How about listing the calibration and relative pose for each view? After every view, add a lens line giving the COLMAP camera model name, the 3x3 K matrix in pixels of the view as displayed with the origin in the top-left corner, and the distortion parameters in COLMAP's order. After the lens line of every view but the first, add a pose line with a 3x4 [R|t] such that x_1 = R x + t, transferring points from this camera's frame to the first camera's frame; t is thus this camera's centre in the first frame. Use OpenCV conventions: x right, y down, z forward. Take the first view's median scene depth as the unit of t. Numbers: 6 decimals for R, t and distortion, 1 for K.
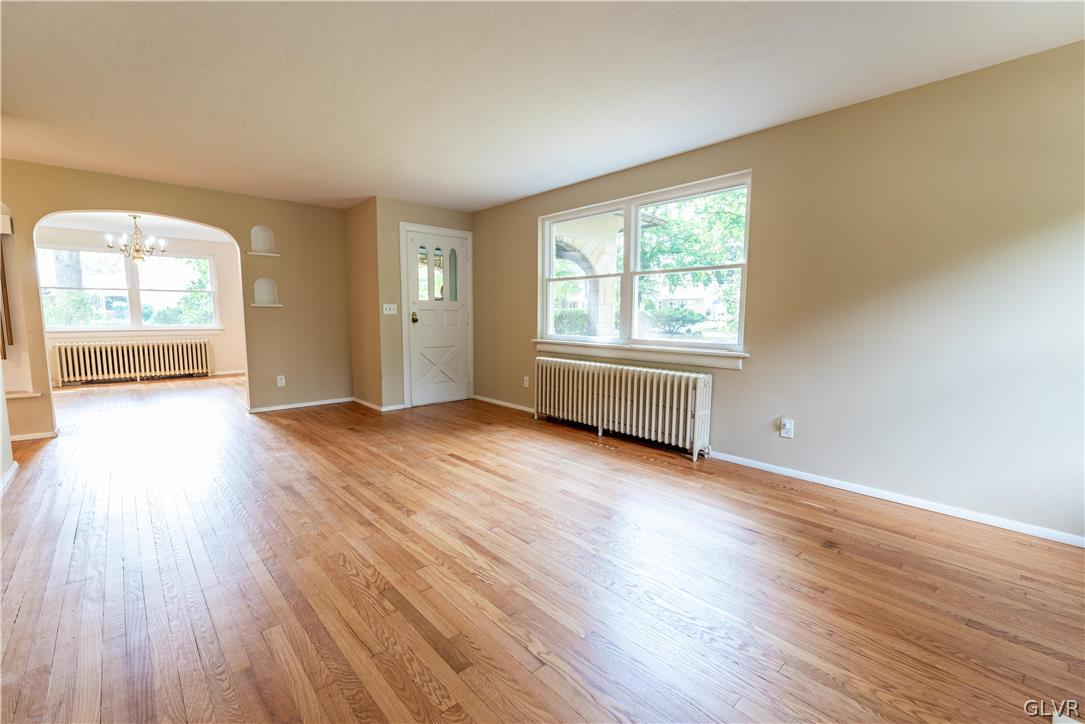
lens RADIAL K [[471.2, 0, 534.6], [0, 471.2, 365.8], [0, 0, 1]] dist [0.001092, -0.000337]
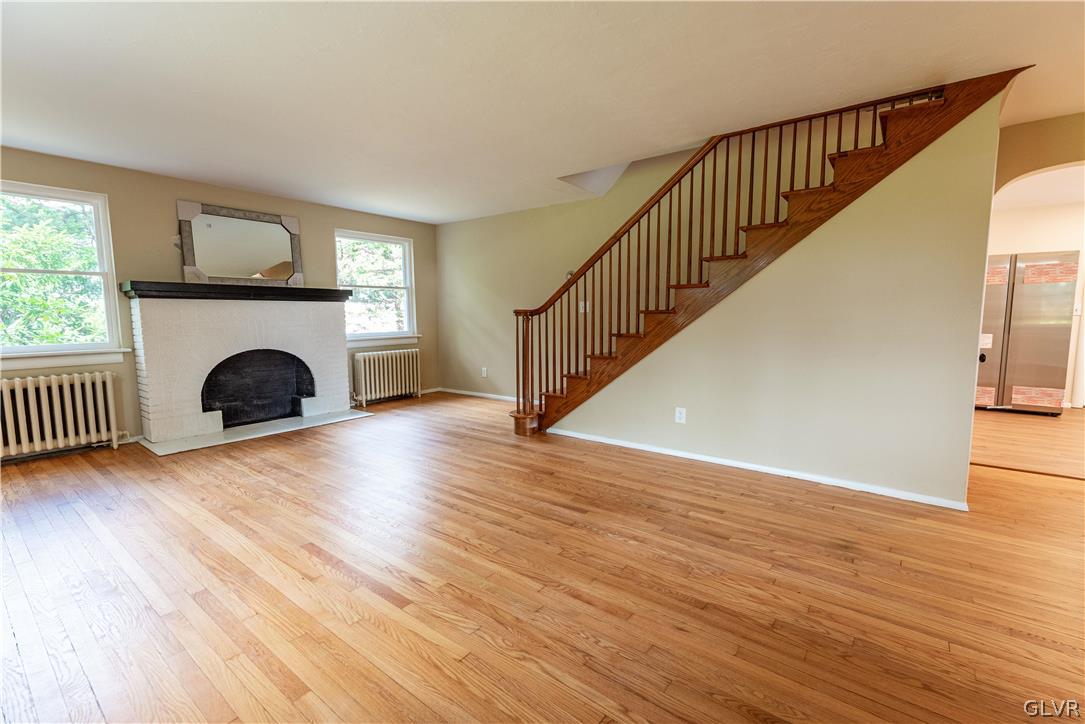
lens RADIAL K [[471.2, 0, 543.2], [0, 471.2, 361.2], [0, 0, 1]] dist [0.001092, -0.000337]
pose [[-0.982632, 0.018603, -0.184632, -0.258115], [-0.020283, 0.978233, 0.206514, -0.184310], [0.184455, 0.206672, -0.960866, 1.593030]]
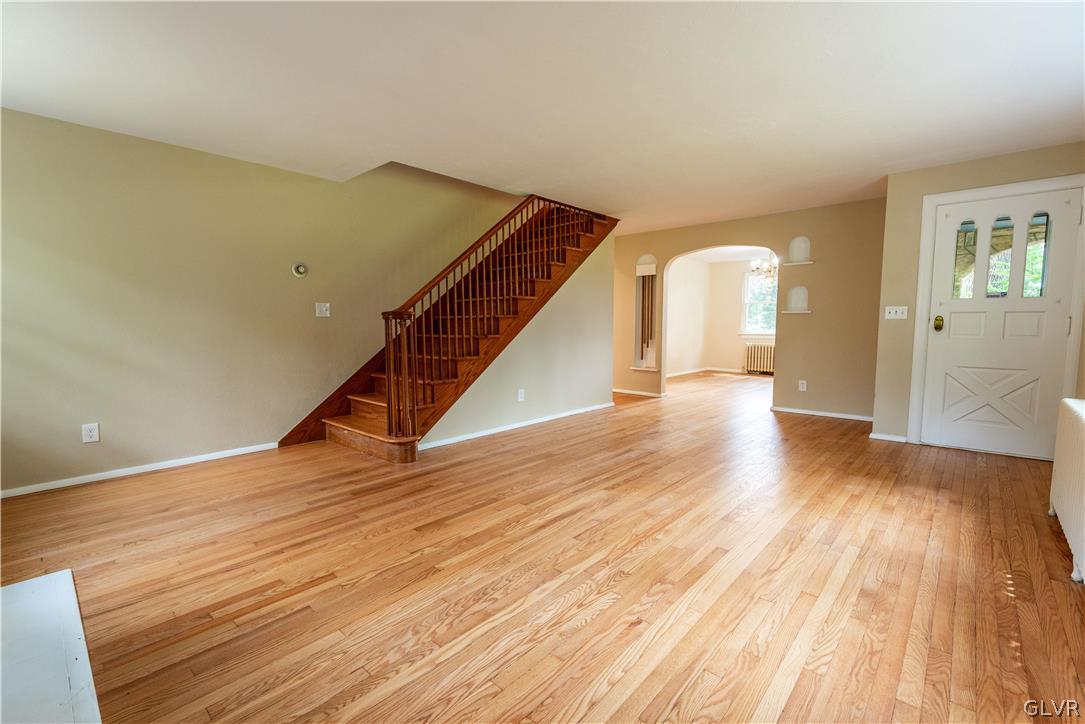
lens RADIAL K [[471.2, 0, 546.0], [0, 471.2, 366.8], [0, 0, 1]] dist [0.001092, -0.000337]
pose [[0.103247, 0.088589, -0.990703, 0.657742], [-0.104438, 0.991486, 0.077775, -0.047827], [0.989158, 0.095437, 0.111620, 0.532302]]
